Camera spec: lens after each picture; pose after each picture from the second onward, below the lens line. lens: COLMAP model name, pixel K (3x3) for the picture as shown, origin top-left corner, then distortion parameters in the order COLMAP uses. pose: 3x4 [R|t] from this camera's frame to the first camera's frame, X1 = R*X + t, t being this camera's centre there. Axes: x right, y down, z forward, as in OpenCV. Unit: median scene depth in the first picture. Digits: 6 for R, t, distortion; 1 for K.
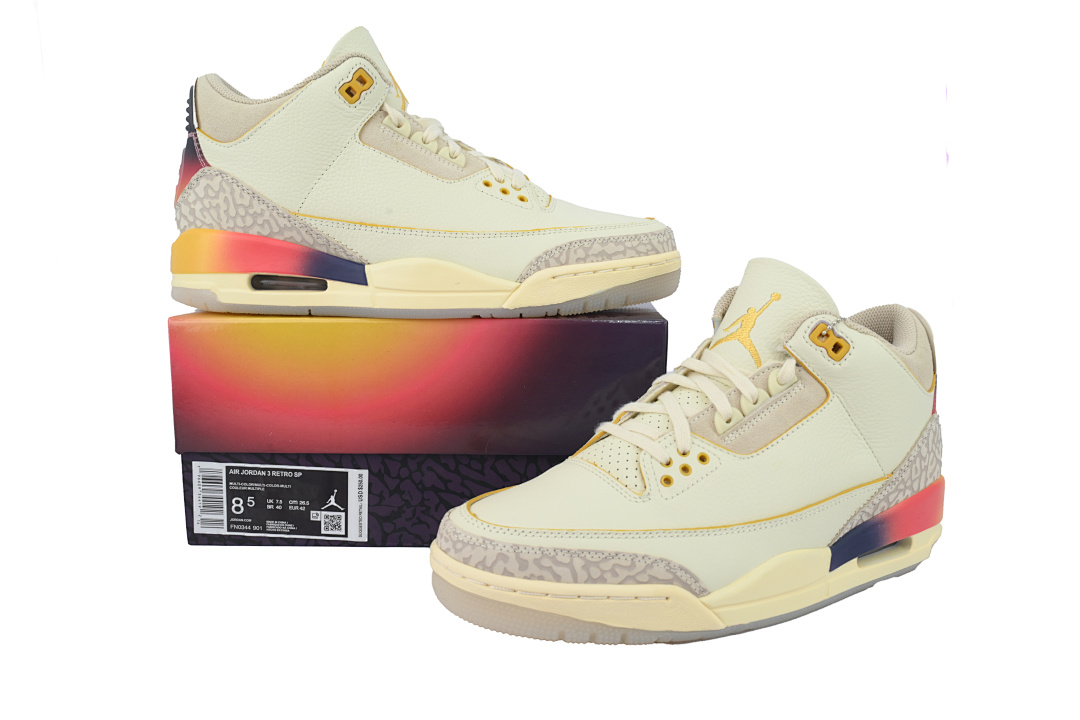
lens RADIAL K [[981.8, 0, 541.7], [0, 981.8, 353.4], [0, 0, 1]] dist [-0.022895, -0.042272]
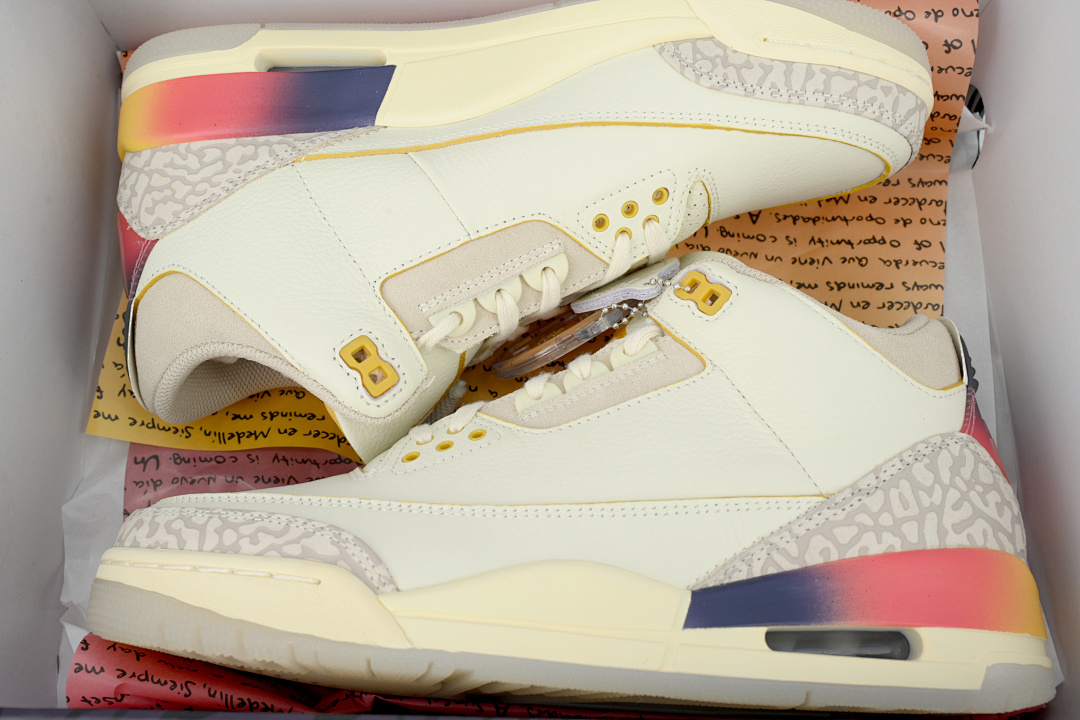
lens RADIAL K [[981.8, 0, 544.1], [0, 981.8, 355.1], [0, 0, 1]] dist [-0.022895, -0.042272]
pose [[0.887326, -0.143724, -0.438173, 0.490932], [-0.108607, 0.858329, -0.501474, 0.378078], [0.448170, 0.492560, 0.746008, 0.473030]]
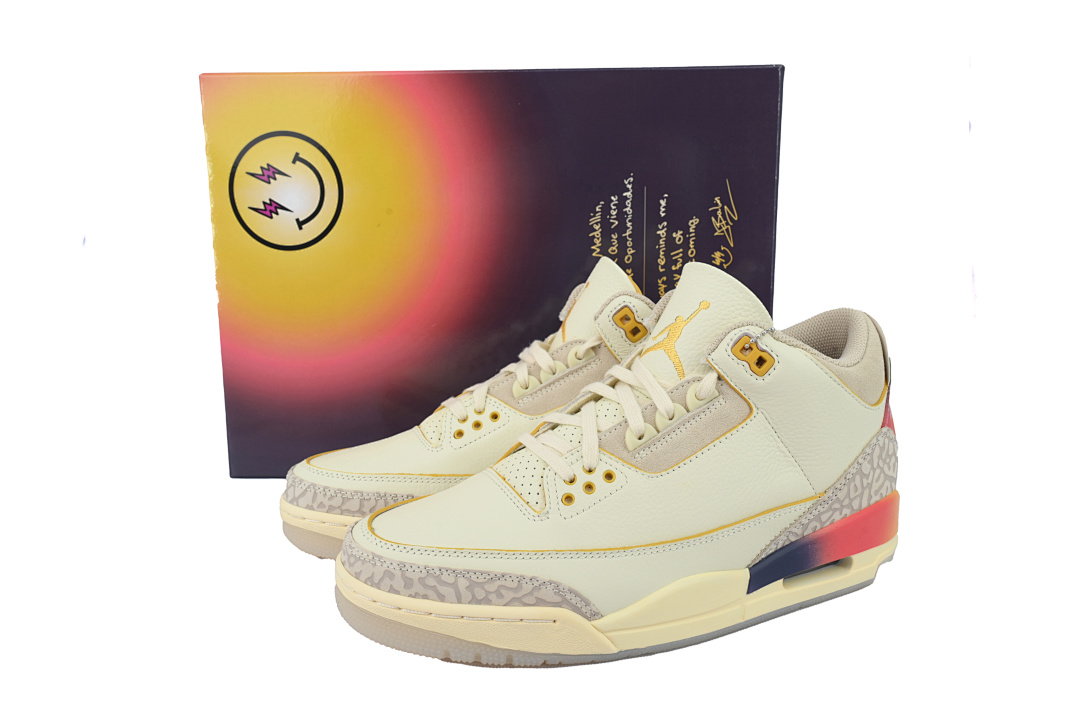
lens RADIAL K [[981.8, 0, 539.6], [0, 981.8, 359.4], [0, 0, 1]] dist [-0.022895, -0.042272]
pose [[0.993100, 0.012082, -0.116646, 0.201129], [-0.005365, 0.998318, 0.057730, -0.062510], [0.117147, -0.056706, 0.991494, 0.031979]]
